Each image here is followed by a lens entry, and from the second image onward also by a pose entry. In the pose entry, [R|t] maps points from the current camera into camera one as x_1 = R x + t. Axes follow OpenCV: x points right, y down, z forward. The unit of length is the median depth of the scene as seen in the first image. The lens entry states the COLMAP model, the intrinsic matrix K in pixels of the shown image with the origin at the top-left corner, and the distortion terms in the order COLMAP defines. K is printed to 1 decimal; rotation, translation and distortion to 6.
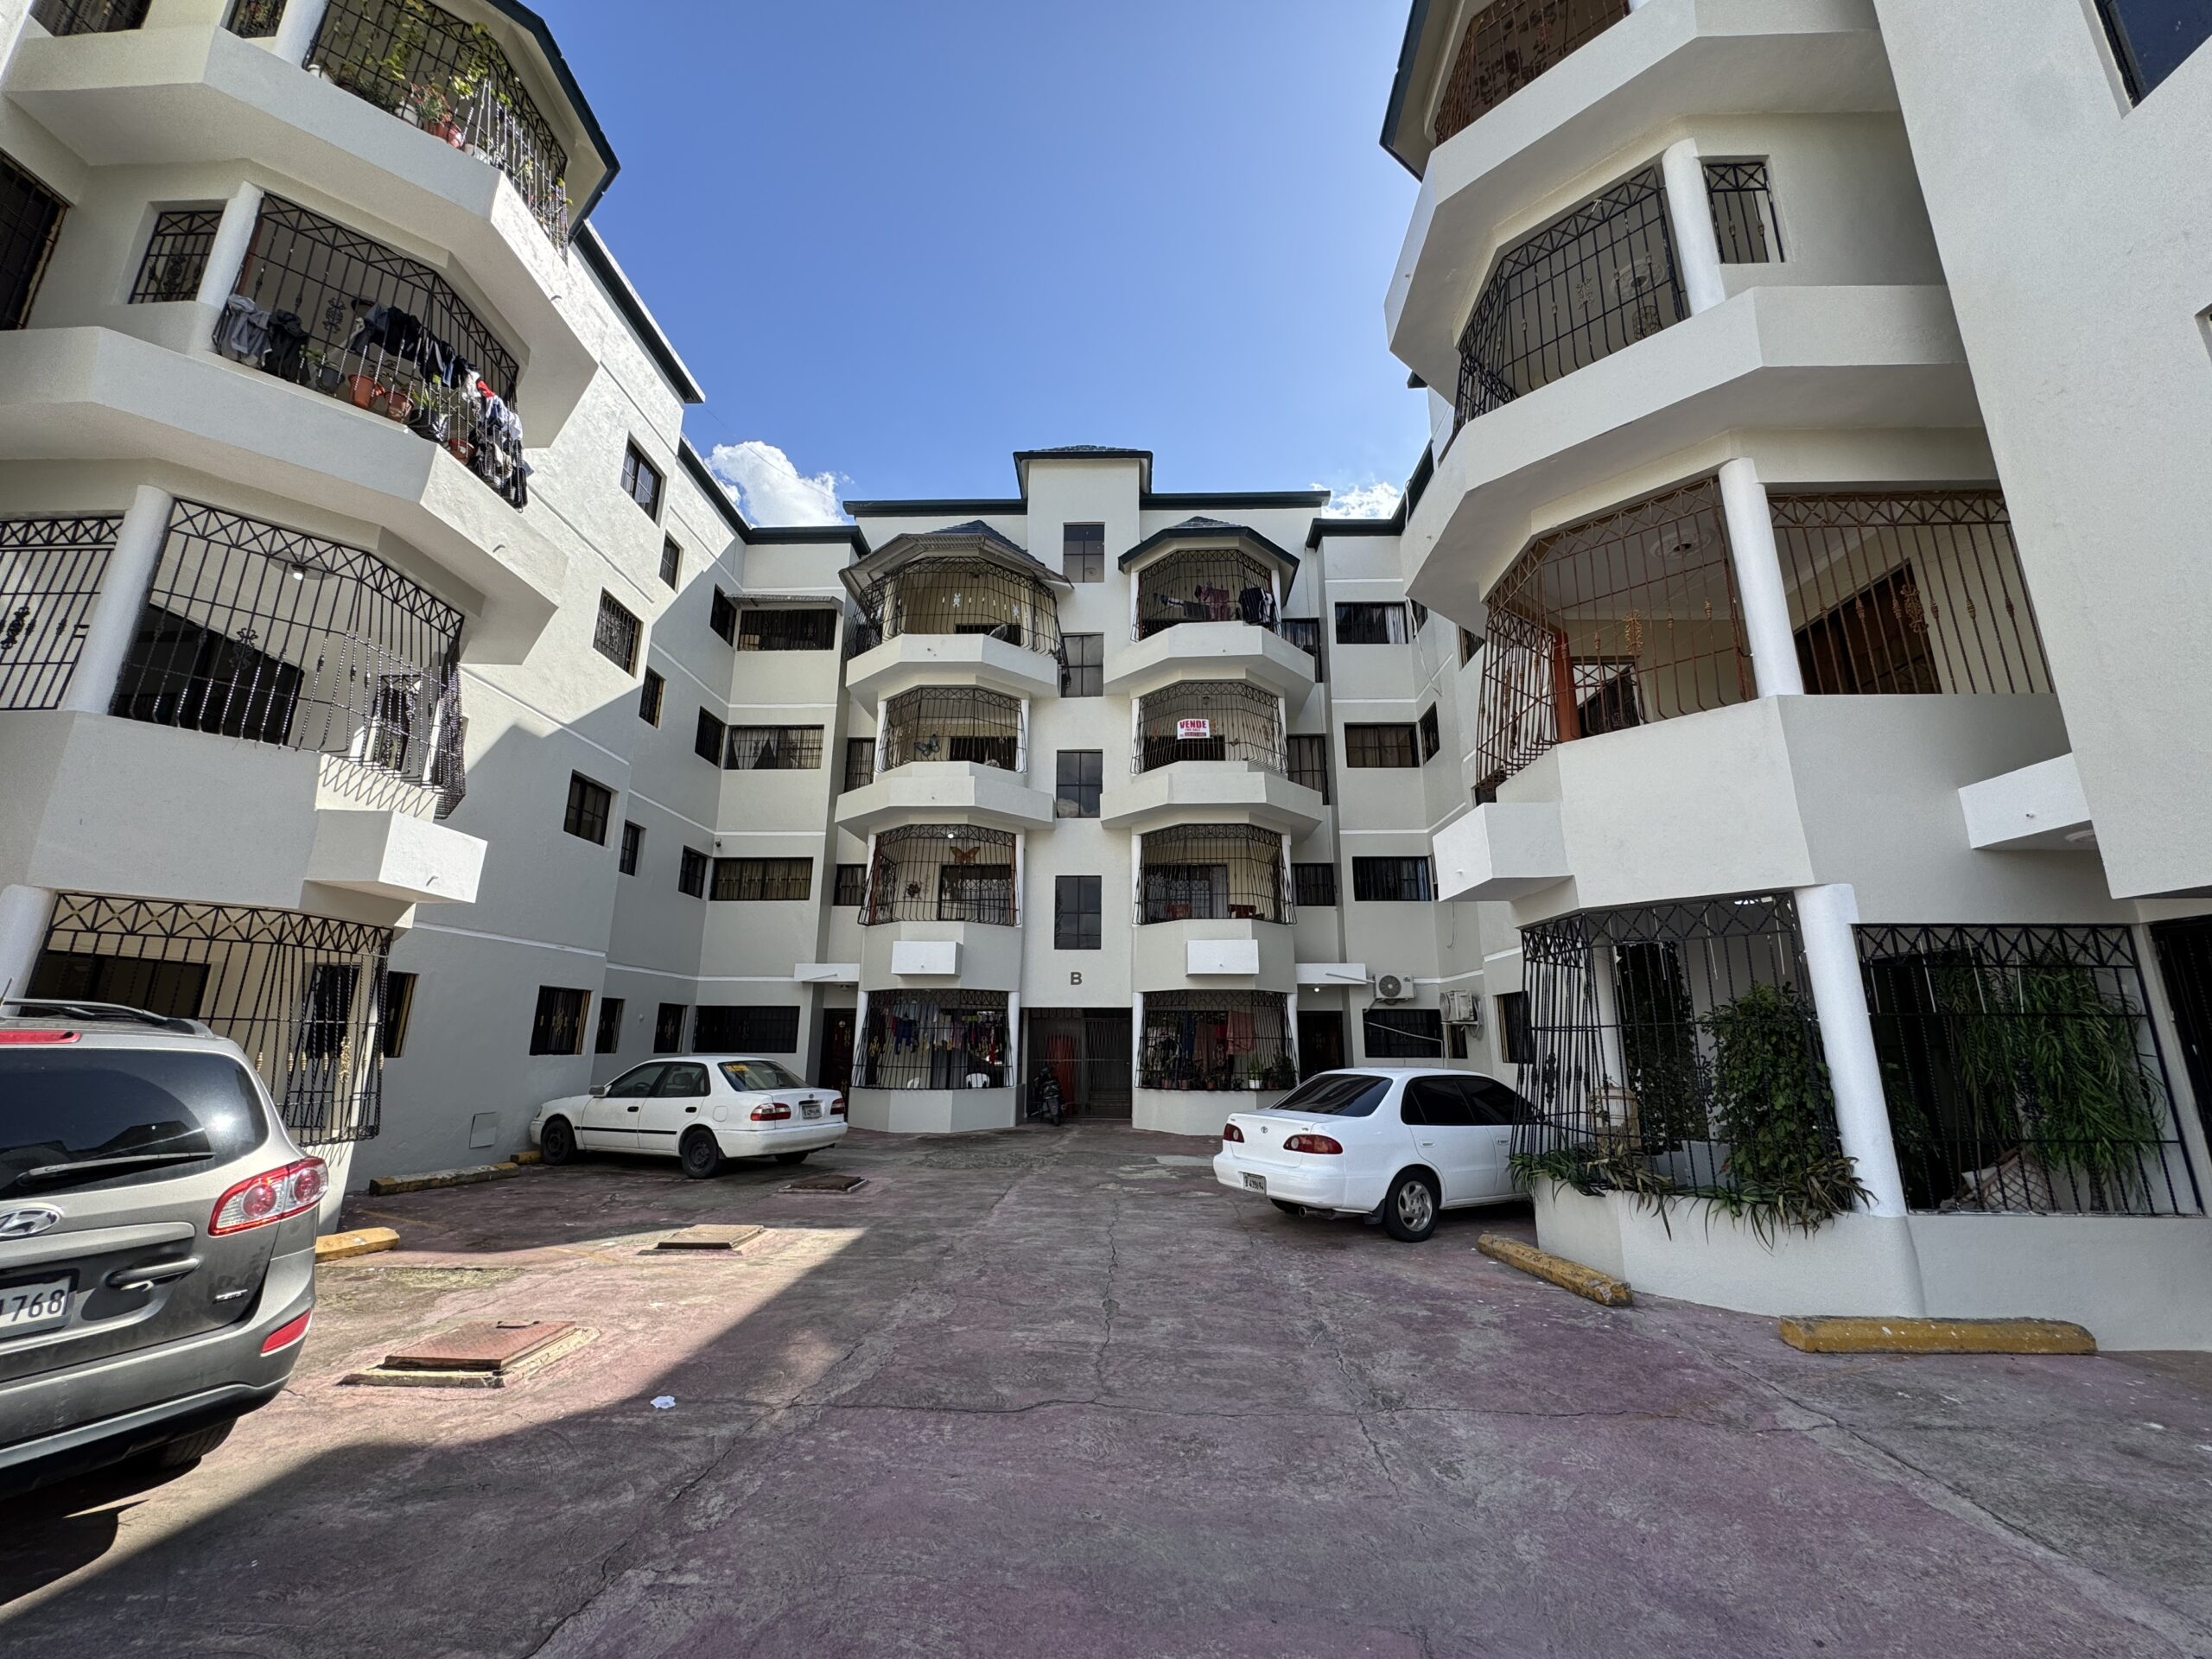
lens RADIAL K [[880.5, 0, 1108.1], [0, 880.5, 824.2], [0, 0, 1]] dist [-0.008740, 0.002029]
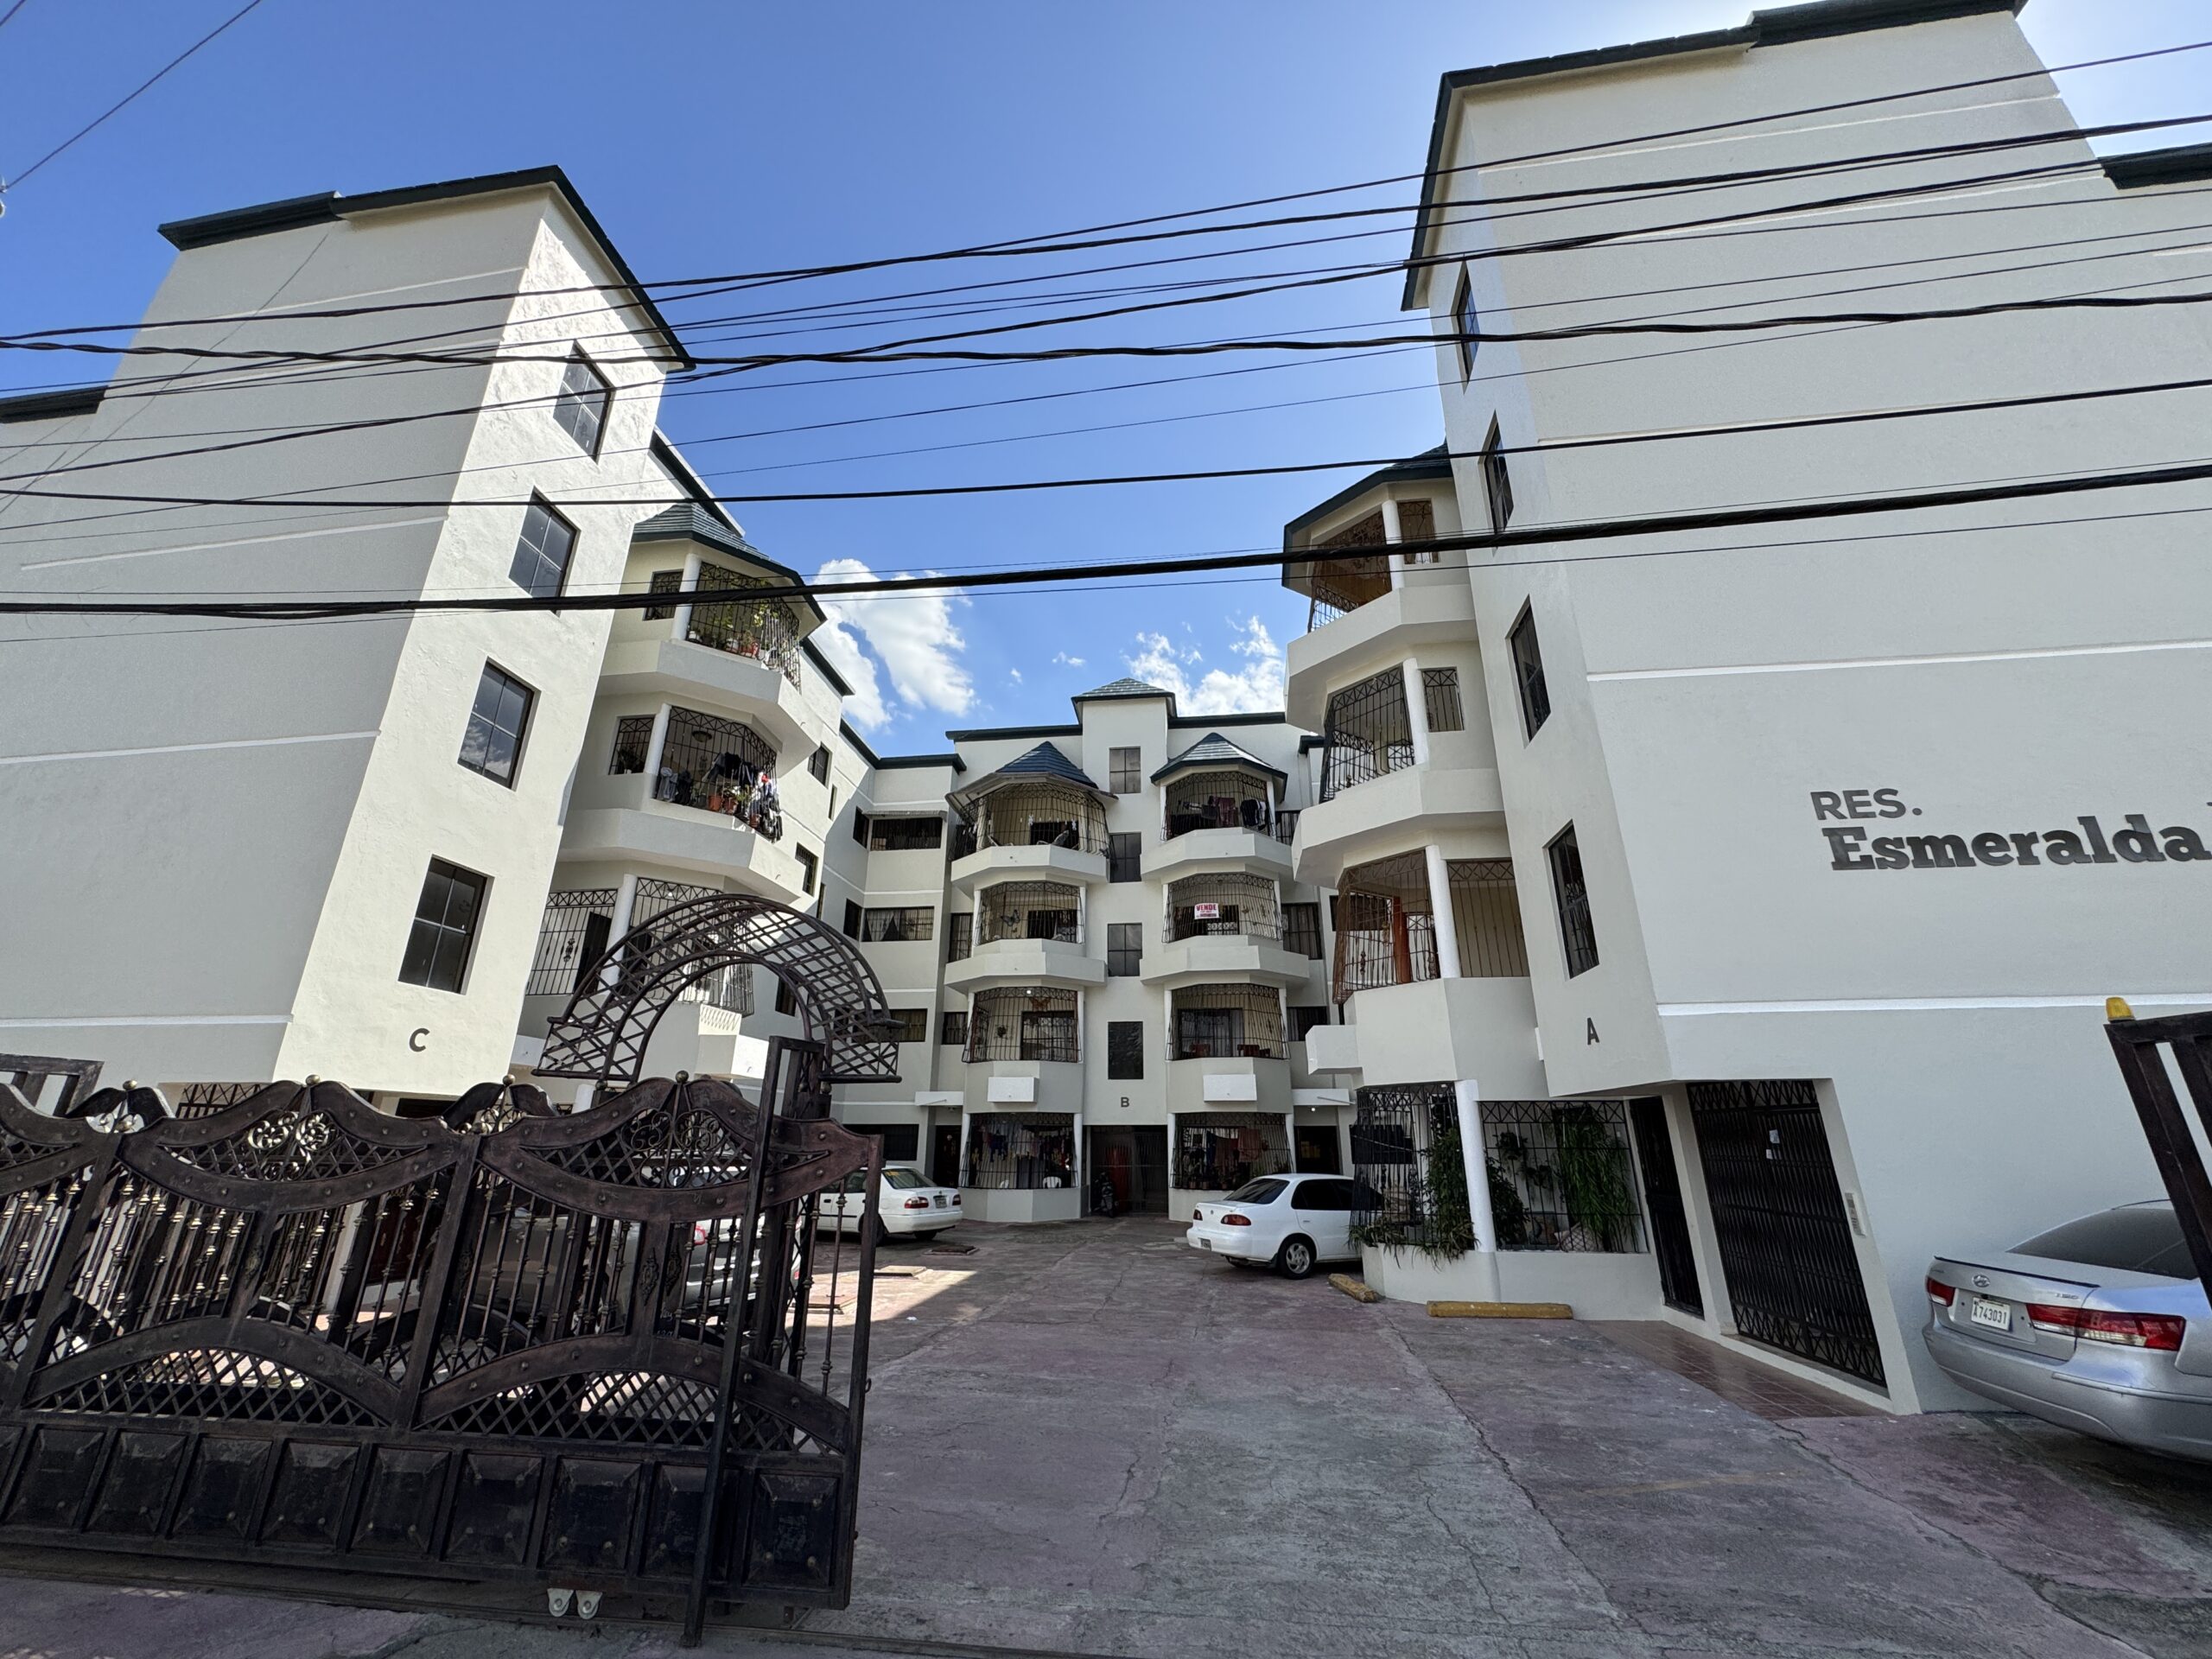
lens RADIAL K [[880.5, 0, 1106.0], [0, 880.5, 827.5], [0, 0, 1]] dist [-0.008740, 0.002029]
pose [[0.995363, -0.033883, -0.090026, 0.069034], [0.024614, 0.994465, -0.102148, -0.101965], [0.092988, 0.099458, 0.990687, -0.353875]]
